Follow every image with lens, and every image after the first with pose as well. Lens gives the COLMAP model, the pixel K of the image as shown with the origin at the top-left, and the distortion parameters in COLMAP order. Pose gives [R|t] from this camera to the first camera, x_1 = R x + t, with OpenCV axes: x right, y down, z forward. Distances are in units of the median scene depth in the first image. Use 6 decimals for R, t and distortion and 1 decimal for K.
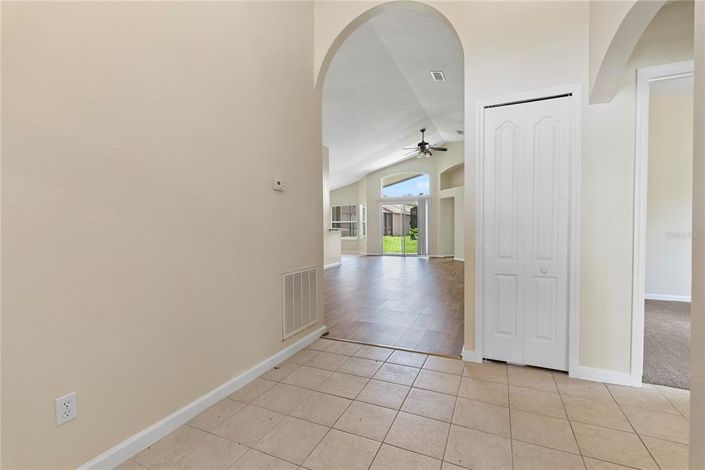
lens RADIAL K [[314.2, 0, 353.8], [0, 314.2, 233.5], [0, 0, 1]] dist [0.001100, -0.000210]
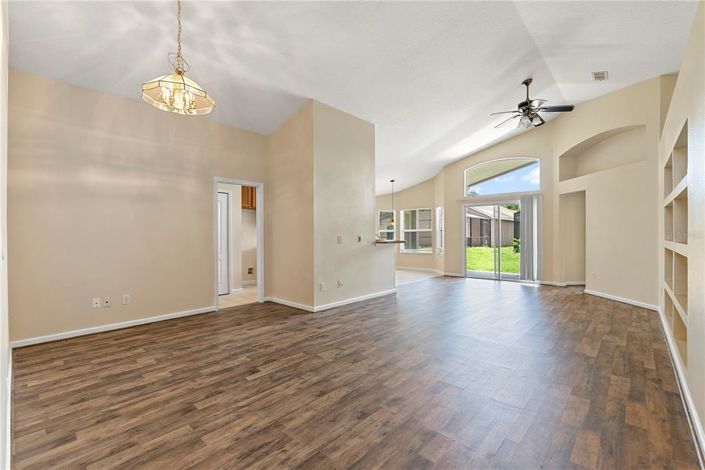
lens RADIAL K [[314.2, 0, 351.0], [0, 314.2, 234.3], [0, 0, 1]] dist [0.001100, -0.000210]
pose [[0.952954, 0.004781, -0.303076, 0.060745], [-0.011112, 0.999754, -0.019171, -0.011474], [0.302910, 0.021637, 0.952774, 0.244033]]
